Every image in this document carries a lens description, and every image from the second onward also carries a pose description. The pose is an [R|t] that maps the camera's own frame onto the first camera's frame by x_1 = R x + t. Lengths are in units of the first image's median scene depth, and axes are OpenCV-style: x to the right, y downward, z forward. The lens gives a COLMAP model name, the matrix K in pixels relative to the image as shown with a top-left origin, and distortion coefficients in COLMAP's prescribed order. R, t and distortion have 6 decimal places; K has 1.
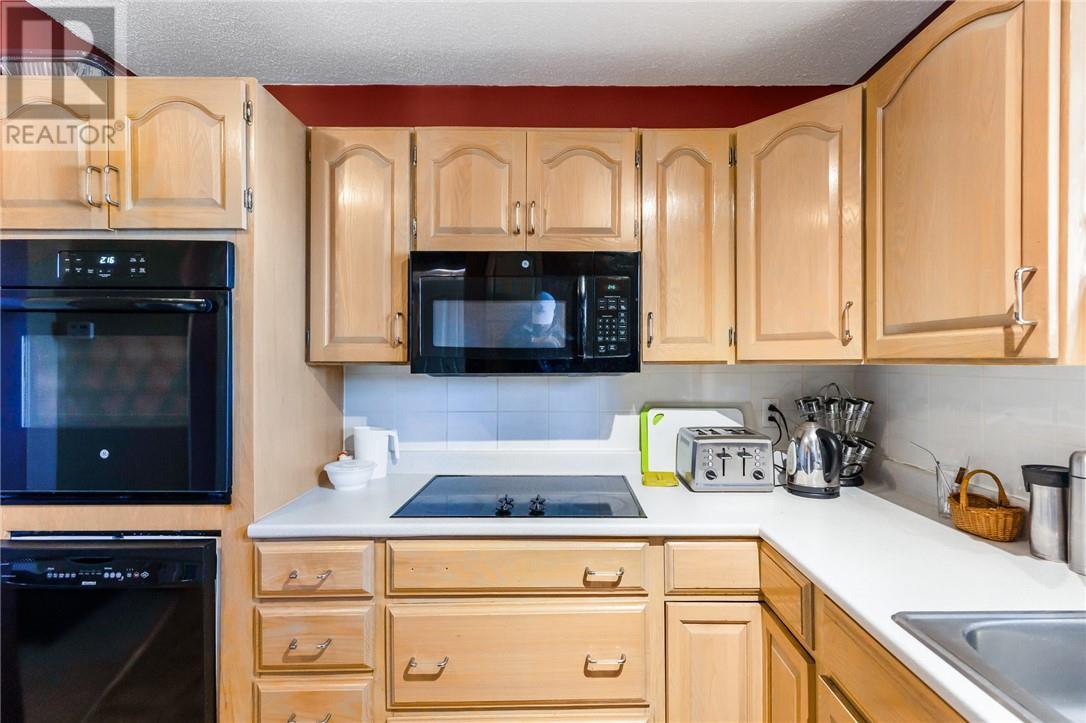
lens RADIAL K [[472.8, 0, 542.7], [0, 472.8, 357.5], [0, 0, 1]] dist [0.004646, -0.001037]
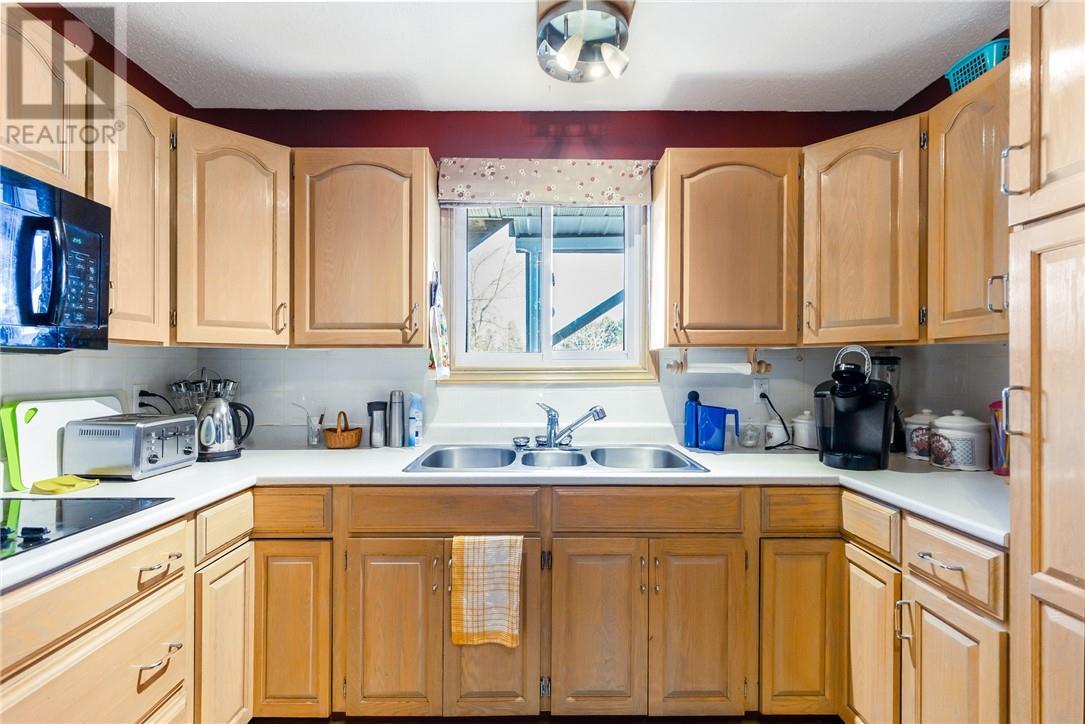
lens RADIAL K [[472.4, 0, 517.5], [0, 472.4, 366.6], [0, 0, 1]] dist [0.004646, -0.001037]
pose [[0.052816, 0.000356, 0.998604, -0.611470], [-0.012914, 0.999917, 0.000327, 0.052180], [-0.998521, -0.012913, 0.052816, 0.218588]]
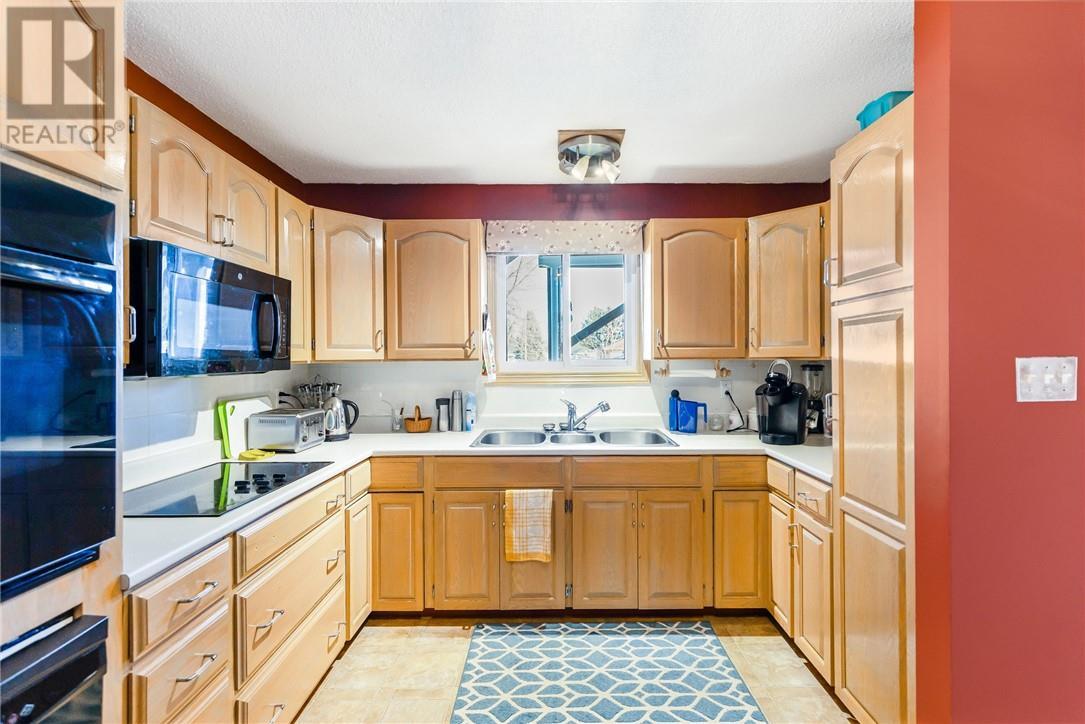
lens RADIAL K [[472.4, 0, 503.1], [0, 472.4, 362.5], [0, 0, 1]] dist [0.004646, -0.001037]
pose [[0.121562, -0.015395, 0.992464, -1.095045], [0.000090, 0.999880, 0.015499, -0.012310], [-0.992584, -0.001794, 0.121549, 0.229166]]
